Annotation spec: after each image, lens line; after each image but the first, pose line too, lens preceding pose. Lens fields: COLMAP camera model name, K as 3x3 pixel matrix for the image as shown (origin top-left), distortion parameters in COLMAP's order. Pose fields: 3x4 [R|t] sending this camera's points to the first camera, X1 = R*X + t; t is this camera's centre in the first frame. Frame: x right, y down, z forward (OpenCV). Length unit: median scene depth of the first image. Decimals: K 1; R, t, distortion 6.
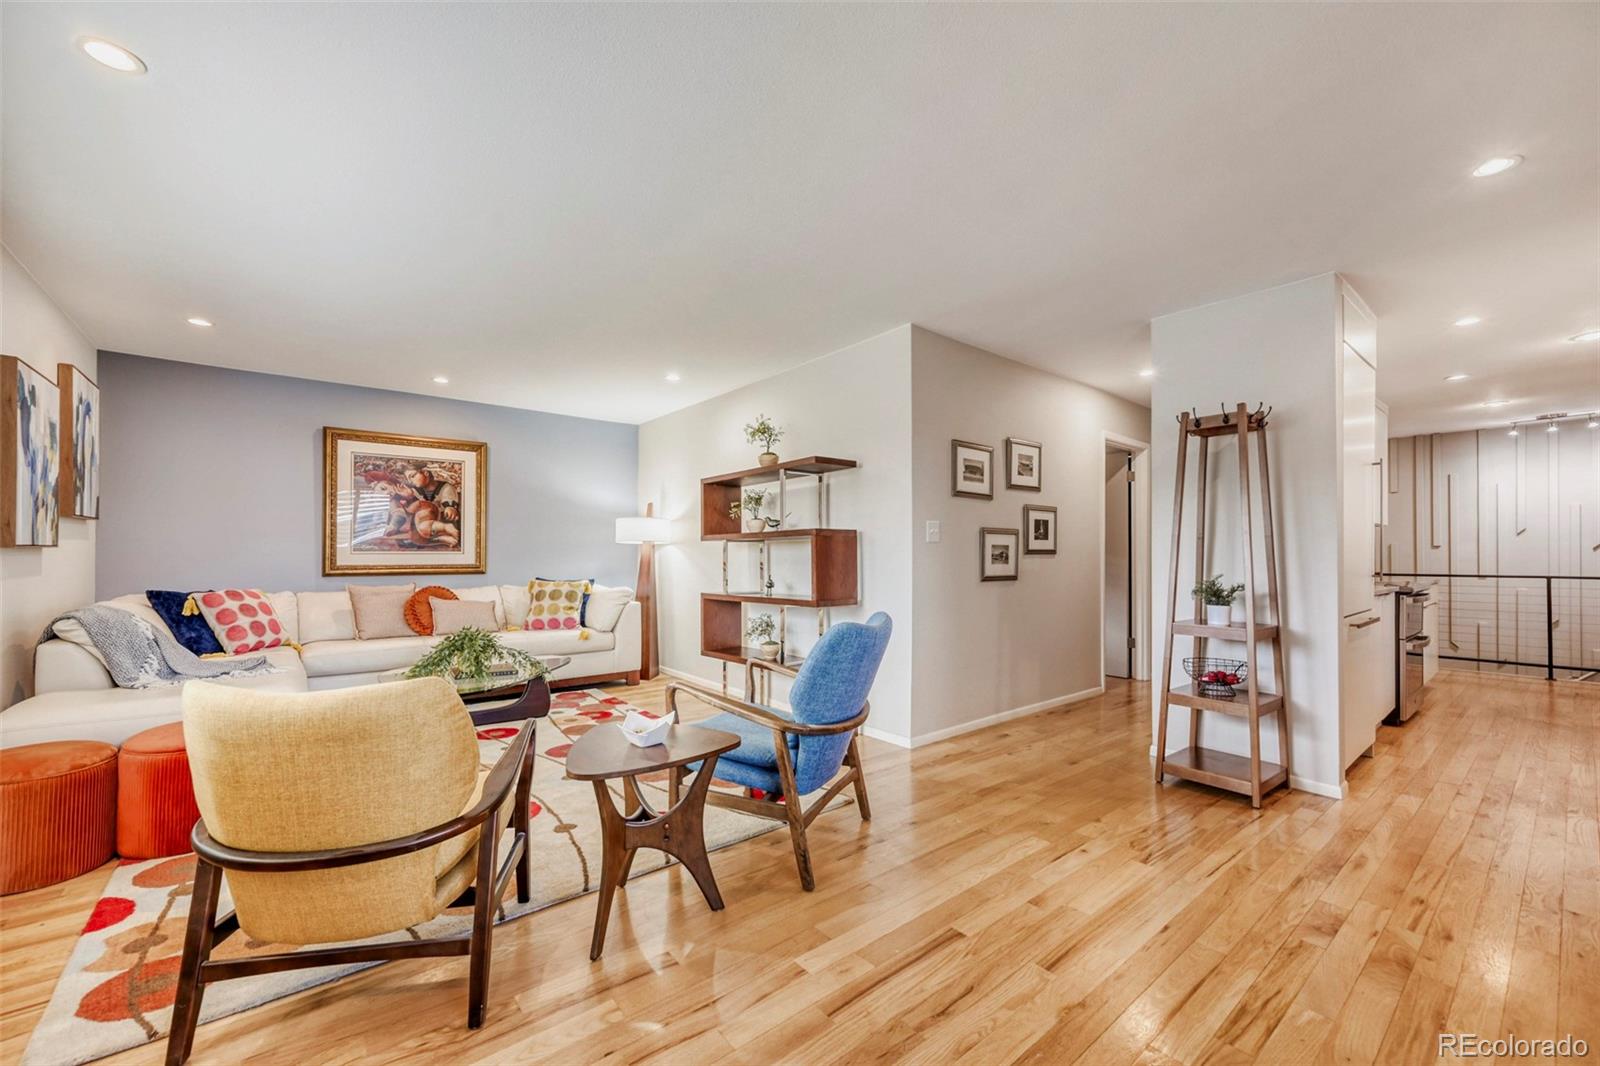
lens RADIAL K [[644.8, 0, 796.9], [0, 644.8, 547.0], [0, 0, 1]] dist [0.001944, 0.001063]
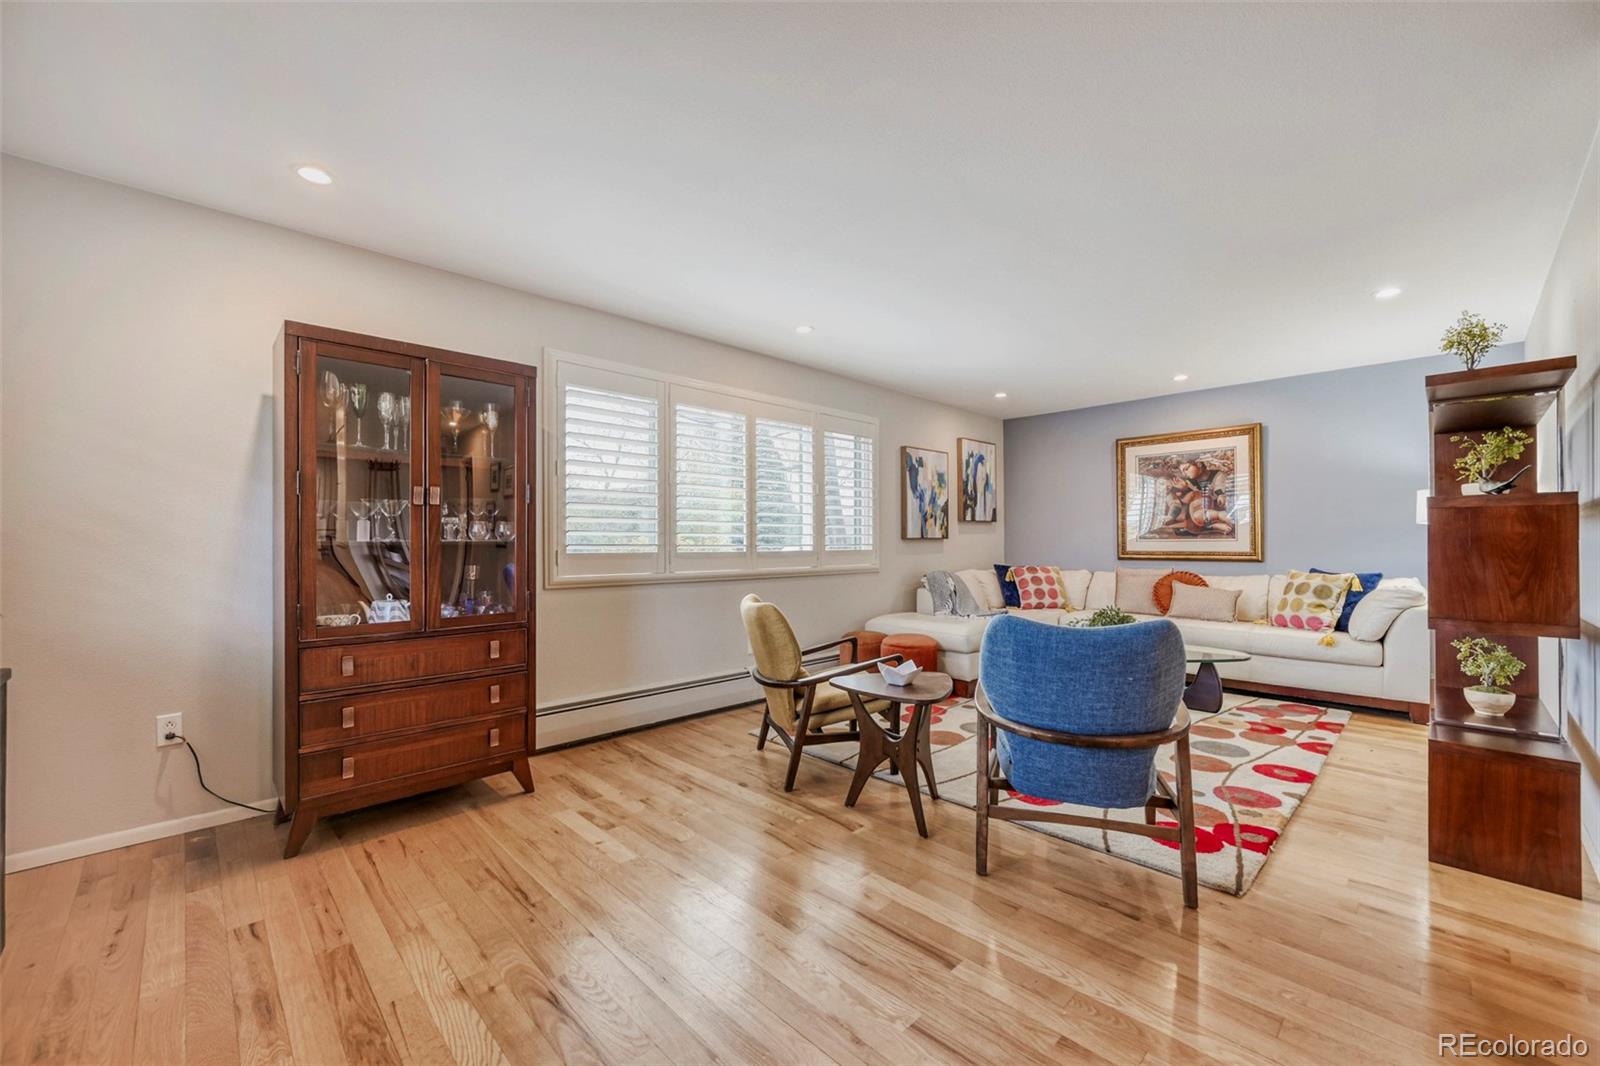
lens RADIAL K [[644.8, 0, 803.2], [0, 644.8, 538.0], [0, 0, 1]] dist [0.001944, 0.001063]
pose [[0.084353, -0.006848, -0.996412, 0.428368], [0.014870, 0.999874, -0.005613, 0.001766], [0.996325, -0.014343, 0.084444, 0.273264]]
